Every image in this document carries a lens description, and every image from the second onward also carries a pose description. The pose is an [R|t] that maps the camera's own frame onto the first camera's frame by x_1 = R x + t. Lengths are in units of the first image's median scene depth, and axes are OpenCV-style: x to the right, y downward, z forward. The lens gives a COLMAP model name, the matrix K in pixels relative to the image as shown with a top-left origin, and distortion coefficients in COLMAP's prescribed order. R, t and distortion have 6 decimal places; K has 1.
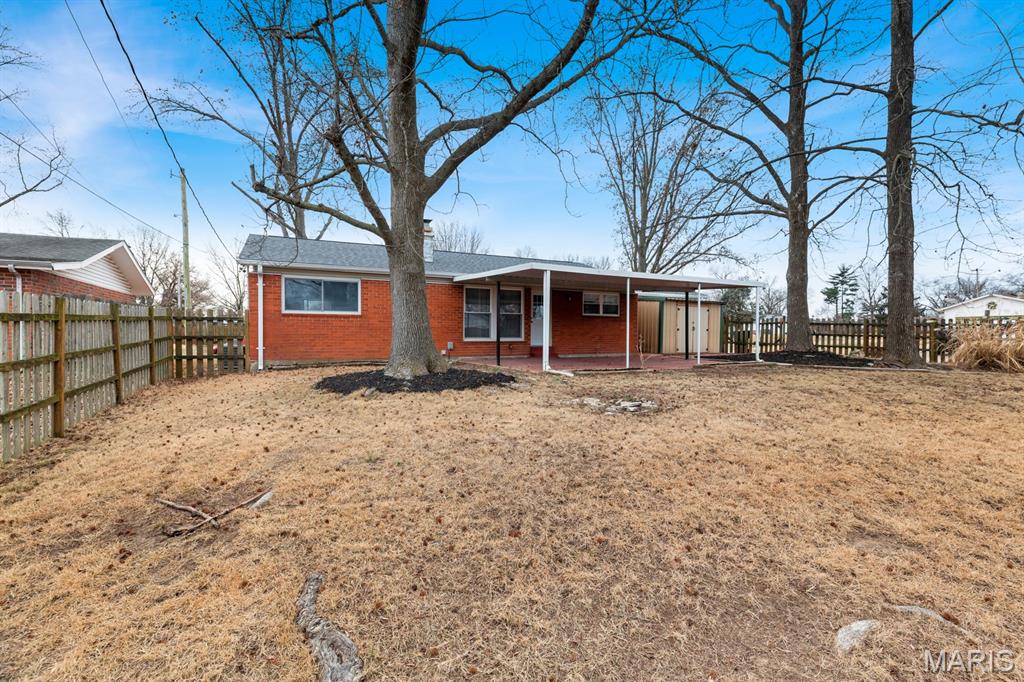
lens RADIAL K [[468.5, 0, 515.8], [0, 468.5, 341.3], [0, 0, 1]] dist [0.005220, 0.000553]
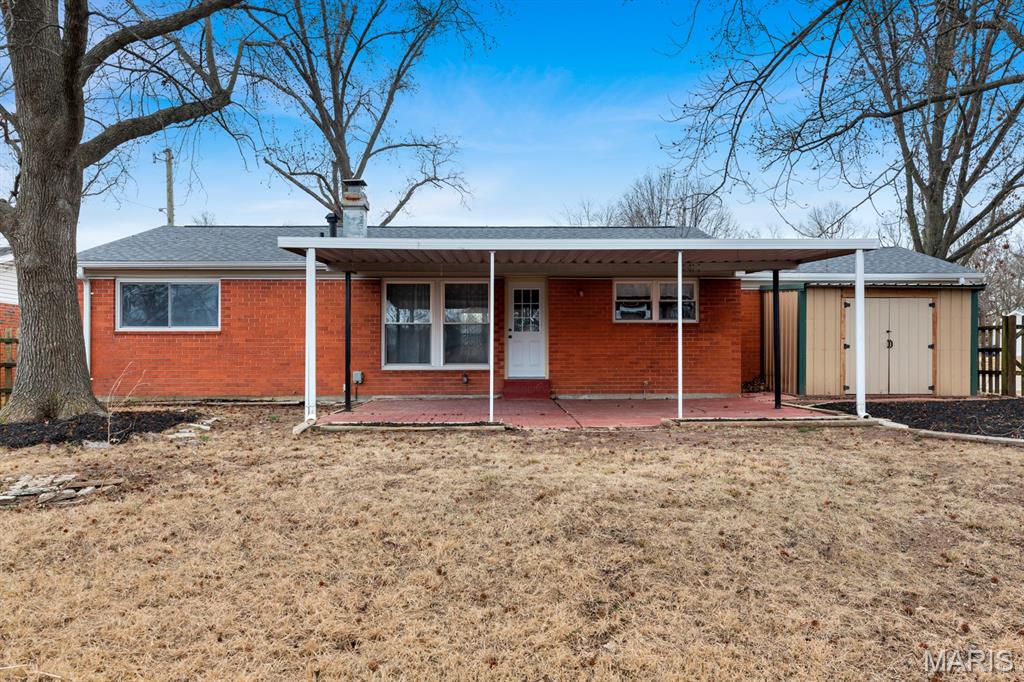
lens RADIAL K [[736.1, 0, 504.6], [0, 736.1, 341.8], [0, 0, 1]] dist [0.022531, -0.003498]
pose [[0.899398, -0.015619, -0.436852, 0.498966], [-0.000607, 0.999316, -0.036979, -0.001541], [0.437131, 0.033524, 0.898773, 0.215054]]
